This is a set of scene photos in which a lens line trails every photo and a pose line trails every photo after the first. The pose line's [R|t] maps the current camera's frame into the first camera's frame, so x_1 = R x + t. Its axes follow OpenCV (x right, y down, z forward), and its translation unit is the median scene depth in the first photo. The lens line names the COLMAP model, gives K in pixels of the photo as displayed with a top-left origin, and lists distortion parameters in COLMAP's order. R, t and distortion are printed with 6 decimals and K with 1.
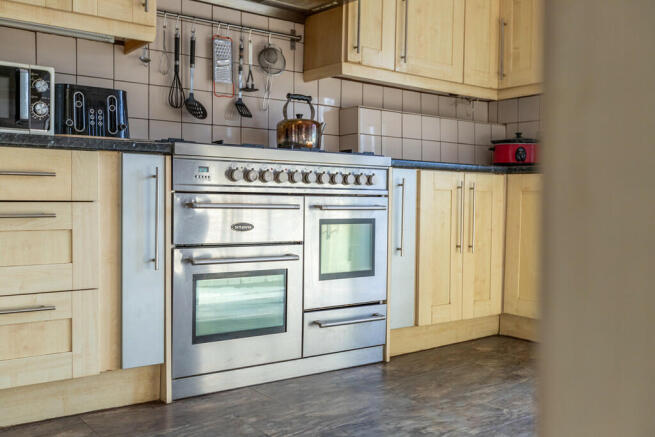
lens RADIAL K [[632.3, 0, 328.1], [0, 632.3, 214.3], [0, 0, 1]] dist [-0.006617, -0.008950]
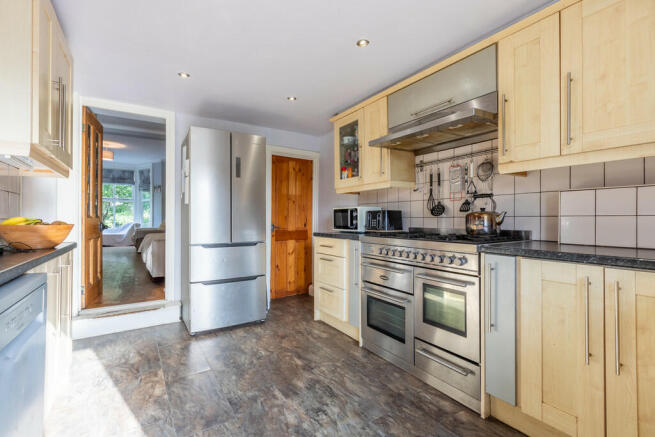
lens RADIAL K [[303.2, 0, 332.2], [0, 303.2, 214.9], [0, 0, 1]] dist [0.001310, -0.000043]
pose [[-0.077342, -0.021399, -0.996775, 0.748711], [-0.021712, 0.999569, -0.019774, -0.139348], [0.996768, 0.020113, -0.077774, 0.821988]]
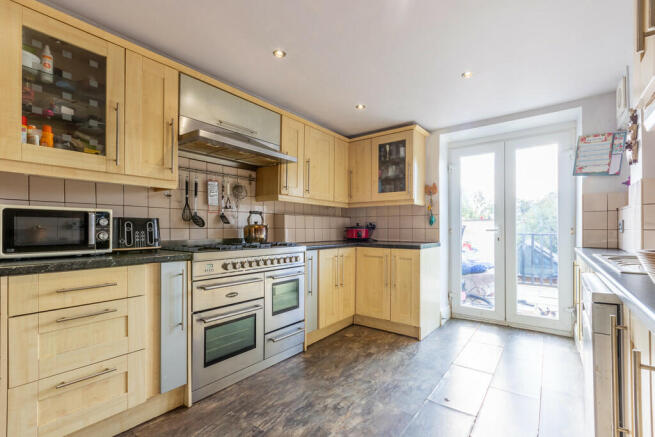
lens RADIAL K [[297.8, 0, 326.8], [0, 297.8, 228.5], [0, 0, 1]] dist [0.000507, -0.000089]
pose [[0.963943, -0.008659, 0.265966, -0.089670], [0.015383, 0.999612, -0.023209, -0.130288], [-0.265662, 0.026463, 0.963703, 0.099825]]
